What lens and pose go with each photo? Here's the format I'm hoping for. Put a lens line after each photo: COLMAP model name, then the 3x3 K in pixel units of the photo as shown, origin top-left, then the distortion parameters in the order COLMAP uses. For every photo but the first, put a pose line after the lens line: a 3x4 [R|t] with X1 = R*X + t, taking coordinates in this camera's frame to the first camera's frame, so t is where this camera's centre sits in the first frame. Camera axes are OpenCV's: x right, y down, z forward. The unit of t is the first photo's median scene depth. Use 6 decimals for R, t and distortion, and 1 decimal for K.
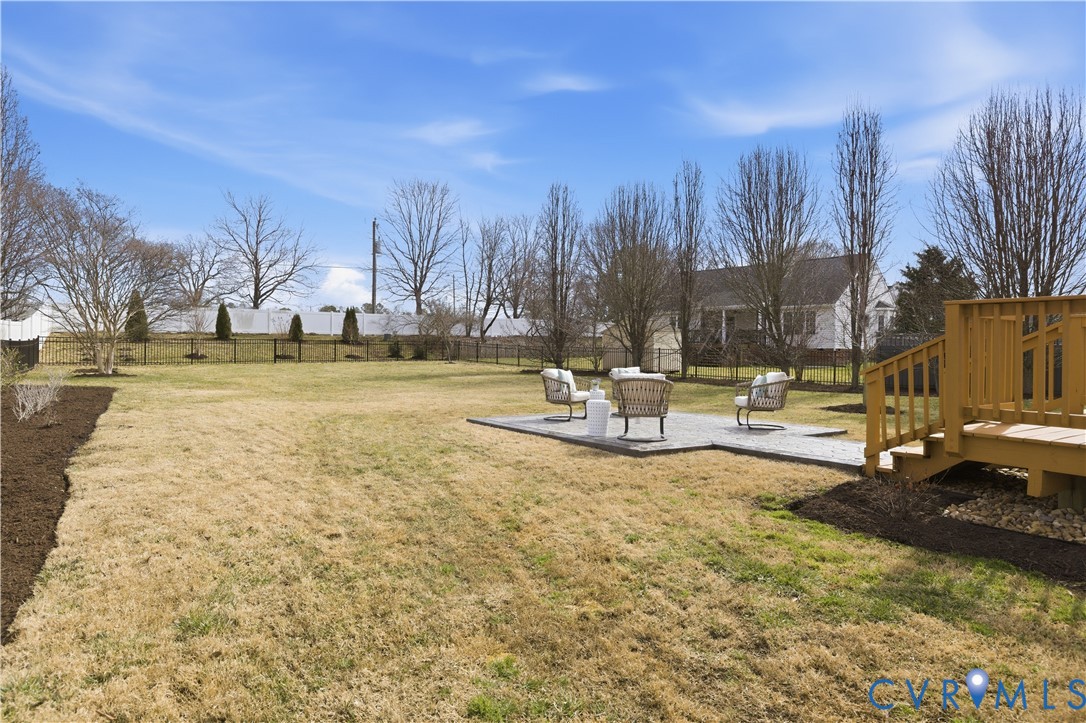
lens RADIAL K [[607.0, 0, 543.0], [0, 607.0, 361.5], [0, 0, 1]] dist [-0.002194, 0.000071]
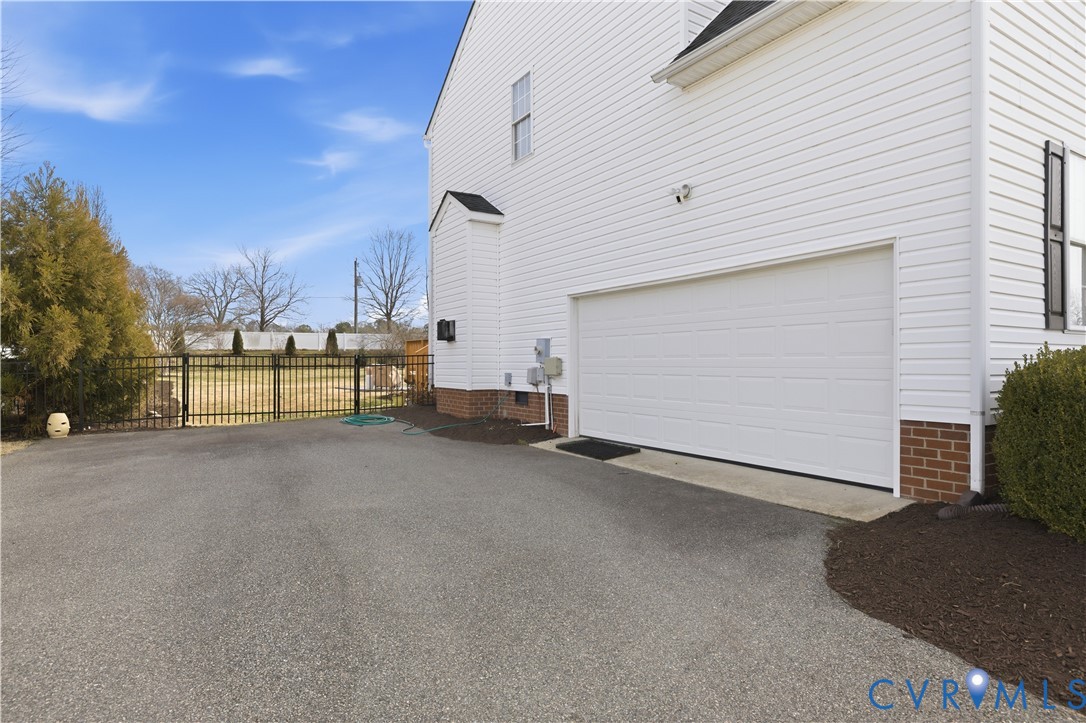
lens RADIAL K [[607.0, 0, 543.0], [0, 607.0, 361.5], [0, 0, 1]] dist [-0.002194, 0.000071]
pose [[0.999458, -0.010578, -0.031182, 0.190332], [0.009966, 0.999756, -0.019702, 0.012510], [0.031383, 0.019381, 0.999320, -0.323995]]
